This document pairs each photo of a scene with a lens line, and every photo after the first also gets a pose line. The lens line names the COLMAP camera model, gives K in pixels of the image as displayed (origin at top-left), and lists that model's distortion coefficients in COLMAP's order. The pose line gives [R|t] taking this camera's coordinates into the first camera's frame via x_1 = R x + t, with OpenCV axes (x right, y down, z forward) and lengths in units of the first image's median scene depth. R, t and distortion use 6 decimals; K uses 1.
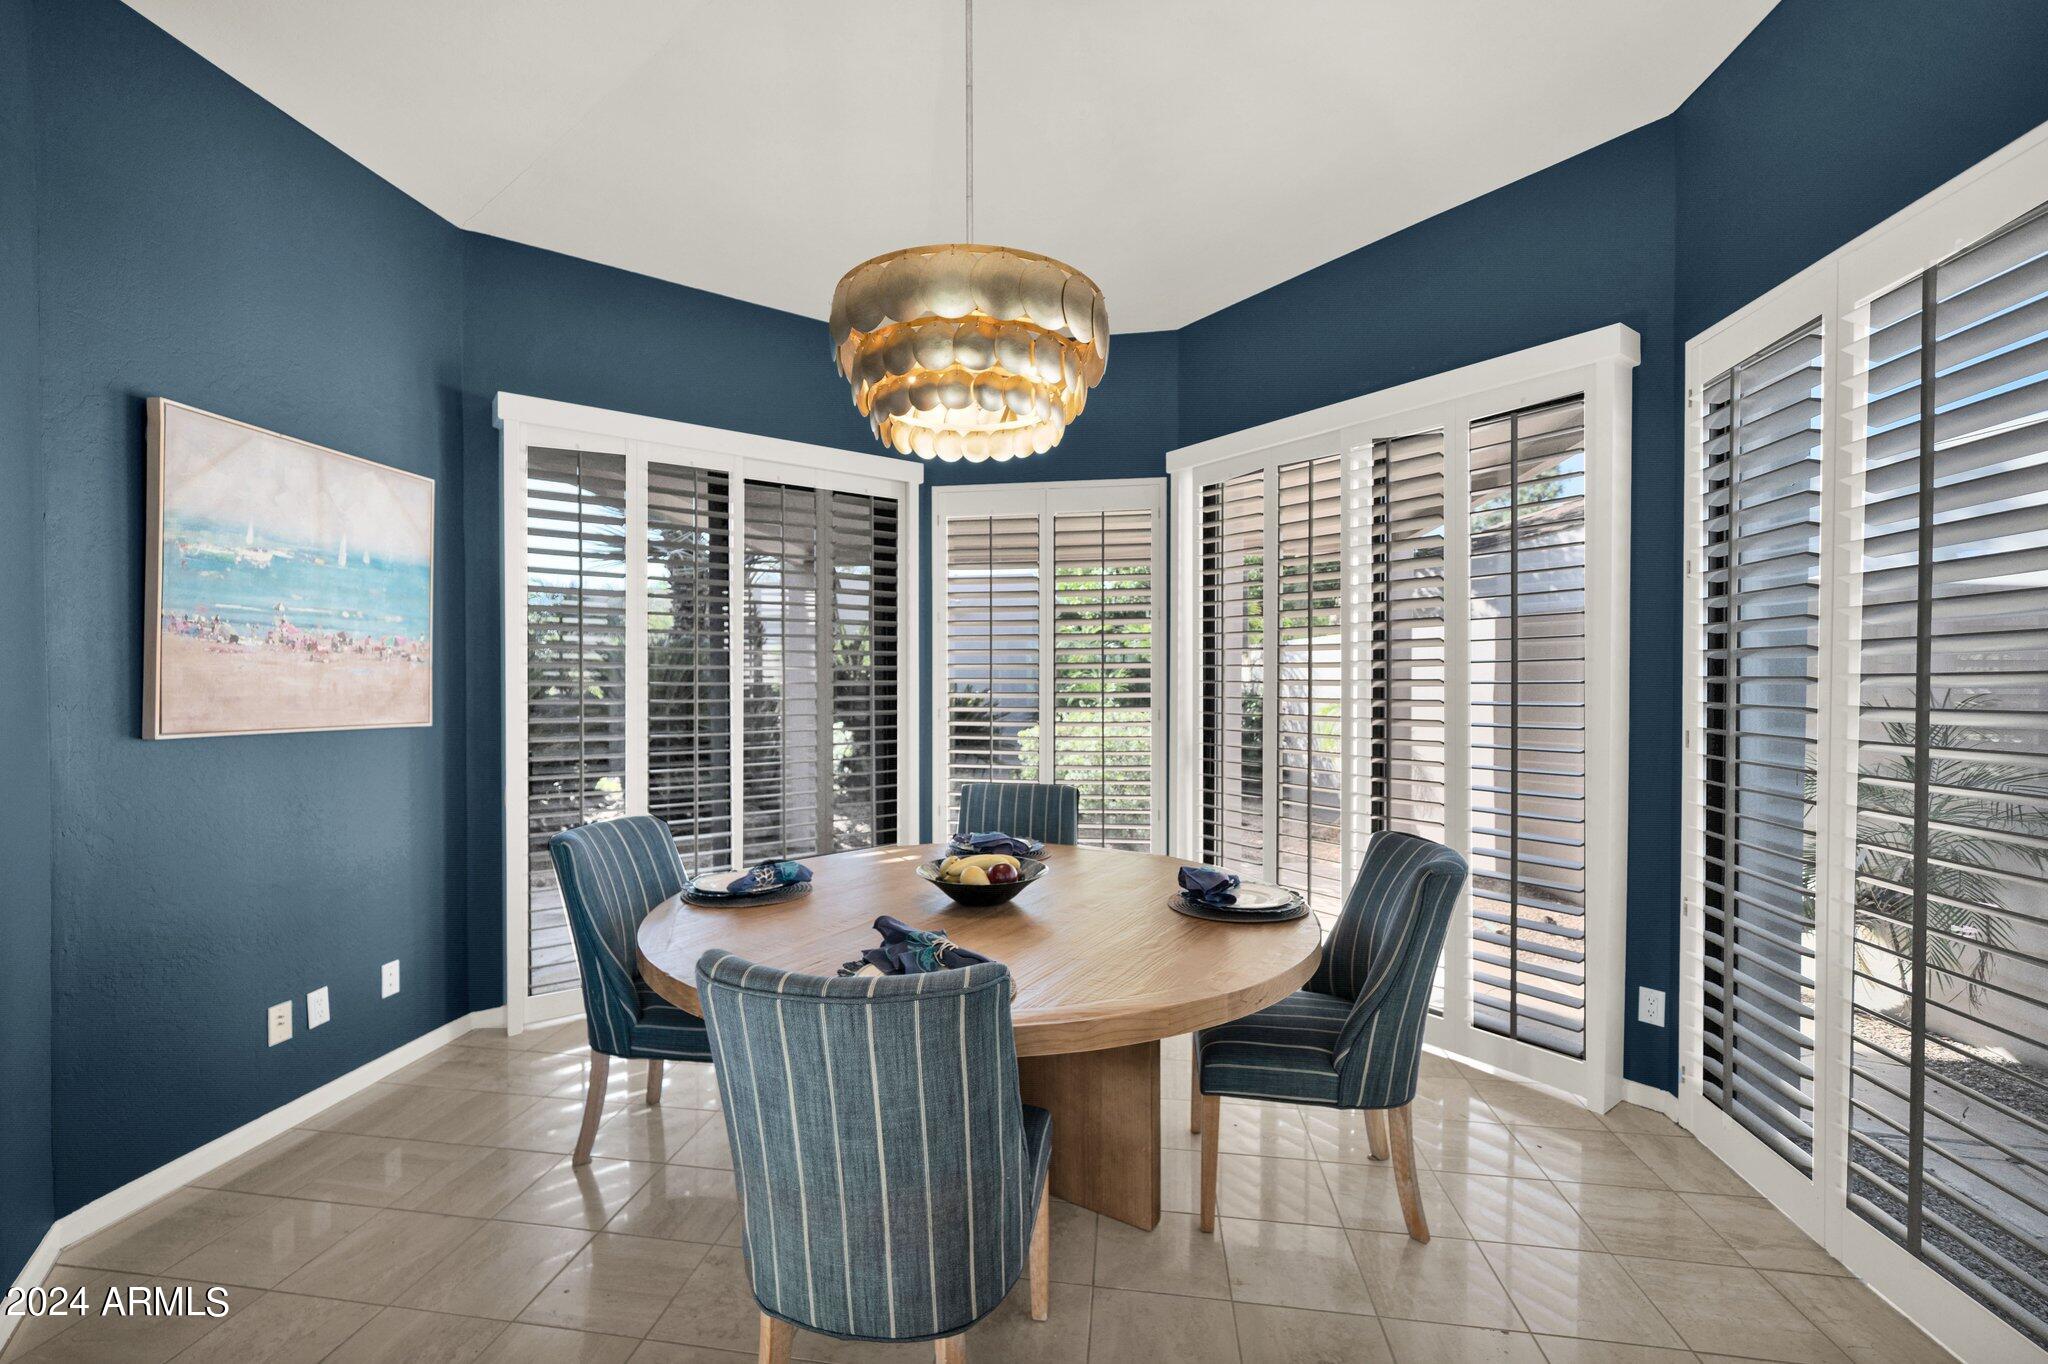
lens RADIAL K [[797.8, 0, 1019.3], [0, 797.8, 684.0], [0, 0, 1]] dist [-0.000075, -0.000010]
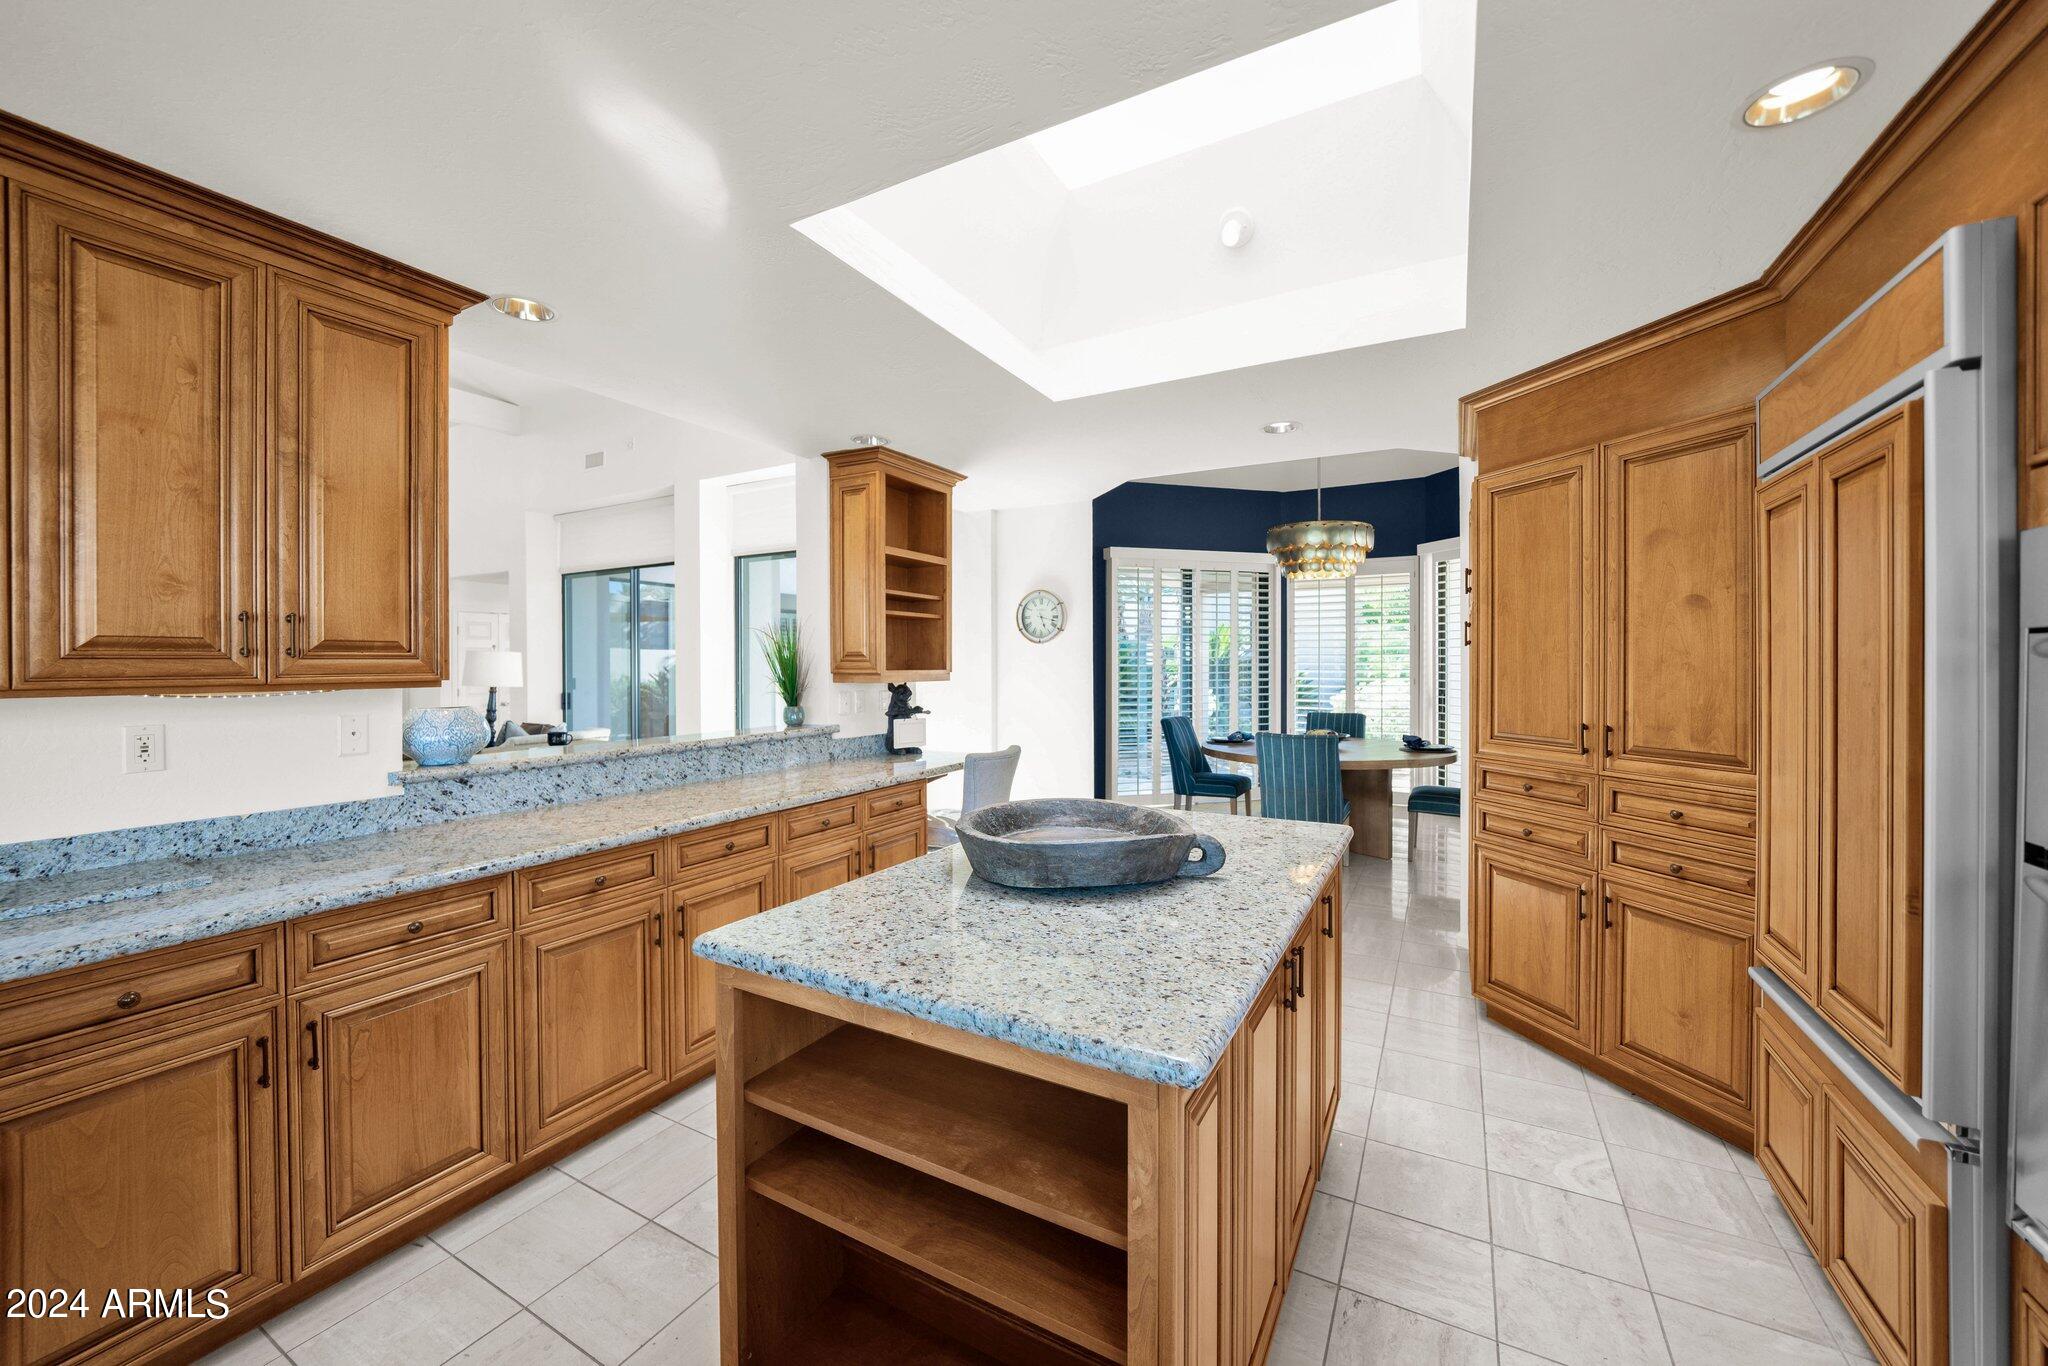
lens RADIAL K [[778.9, 0, 1020.2], [0, 778.9, 668.6], [0, 0, 1]] dist [-0.013395, 0.000256]
pose [[0.932804, 0.001719, -0.360381, -0.019300], [-0.000726, 0.999996, 0.002891, 0.001522], [0.360385, -0.002435, 0.932801, -0.628431]]
